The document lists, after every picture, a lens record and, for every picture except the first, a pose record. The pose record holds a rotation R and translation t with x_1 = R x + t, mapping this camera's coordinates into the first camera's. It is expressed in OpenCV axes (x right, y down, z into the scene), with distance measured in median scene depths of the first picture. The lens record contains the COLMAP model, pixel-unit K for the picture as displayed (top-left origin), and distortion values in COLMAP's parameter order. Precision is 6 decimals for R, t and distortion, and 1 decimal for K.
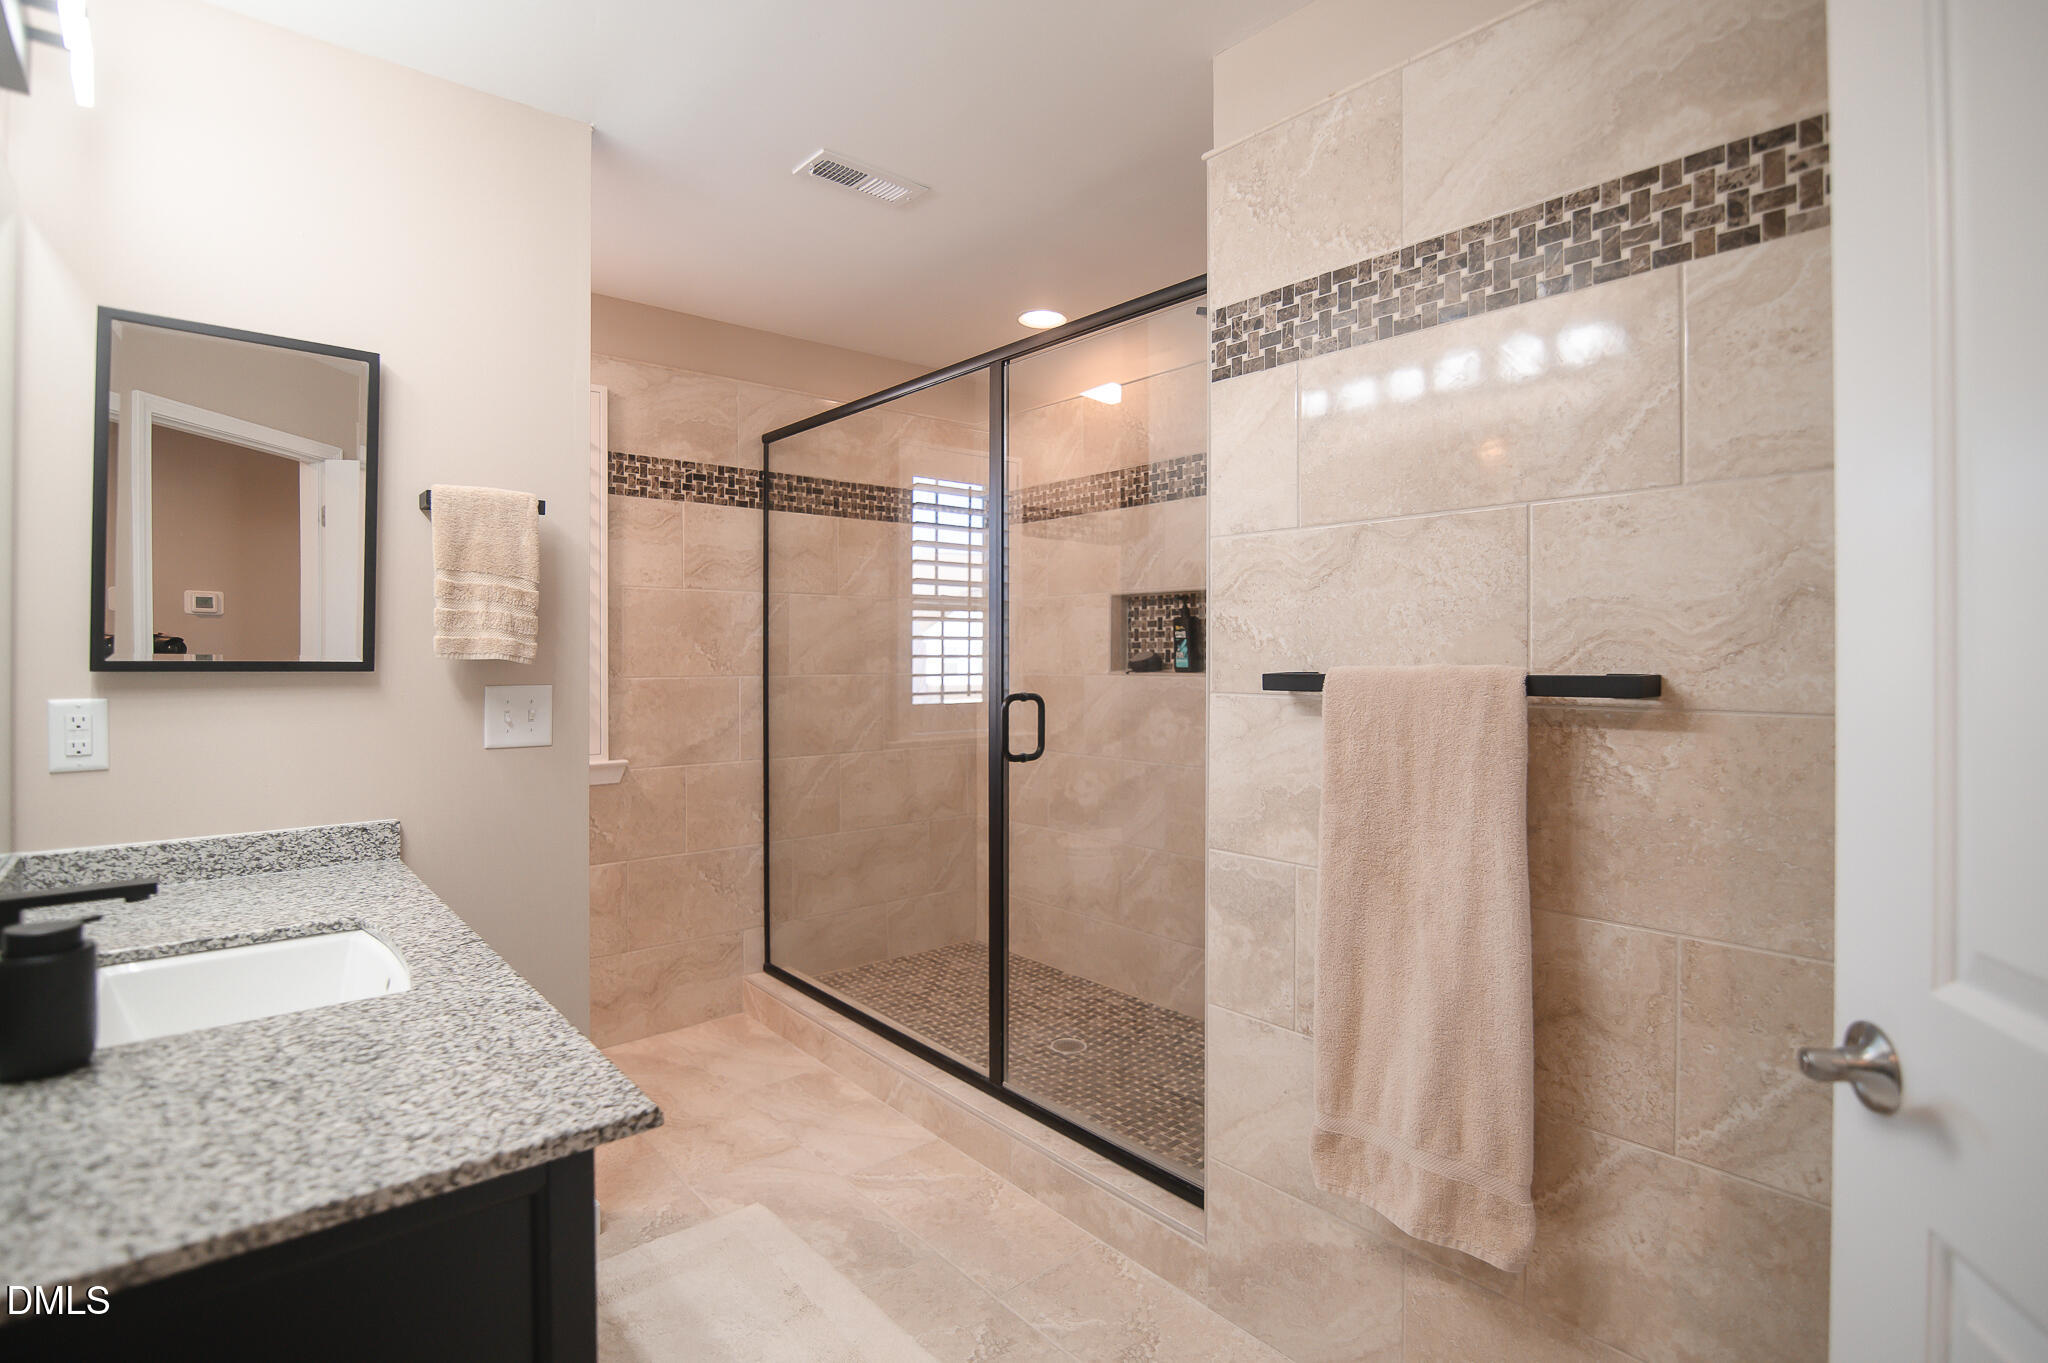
lens RADIAL K [[994.3, 0, 1023.8], [0, 994.3, 648.2], [0, 0, 1]] dist [0.000840, -0.000088]
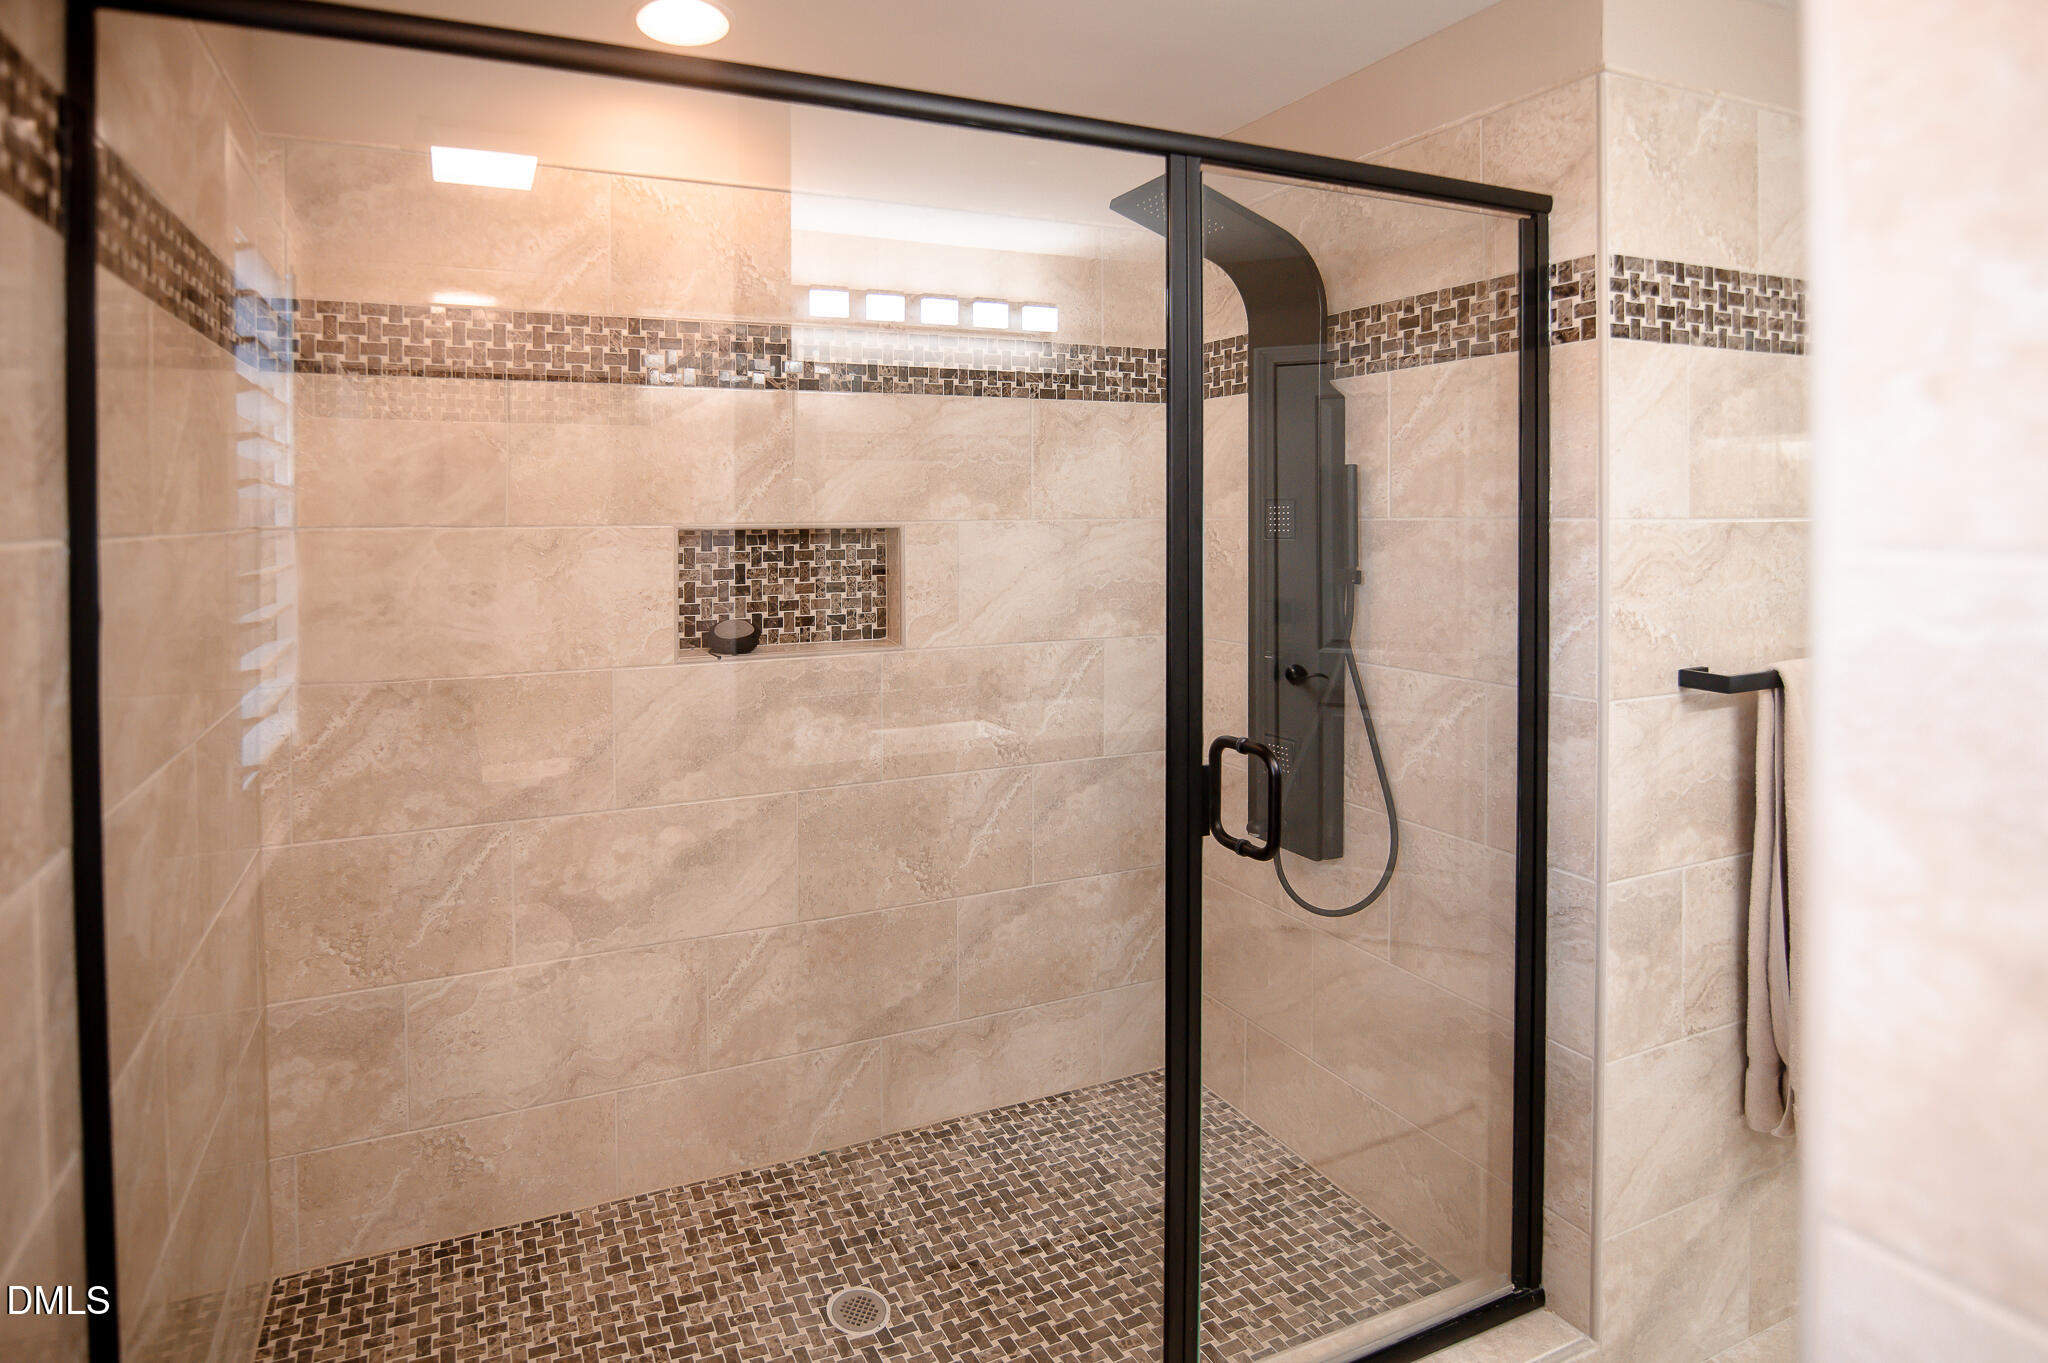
lens RADIAL K [[973.4, 0, 1023.8], [0, 973.4, 540.0], [0, 0, 1]] dist [-0.005642, -0.000633]
pose [[0.331983, -0.012524, 0.943202, -0.780117], [0.002208, 0.999919, 0.012500, -0.107351], [-0.943283, -0.002068, 0.331984, 1.222703]]
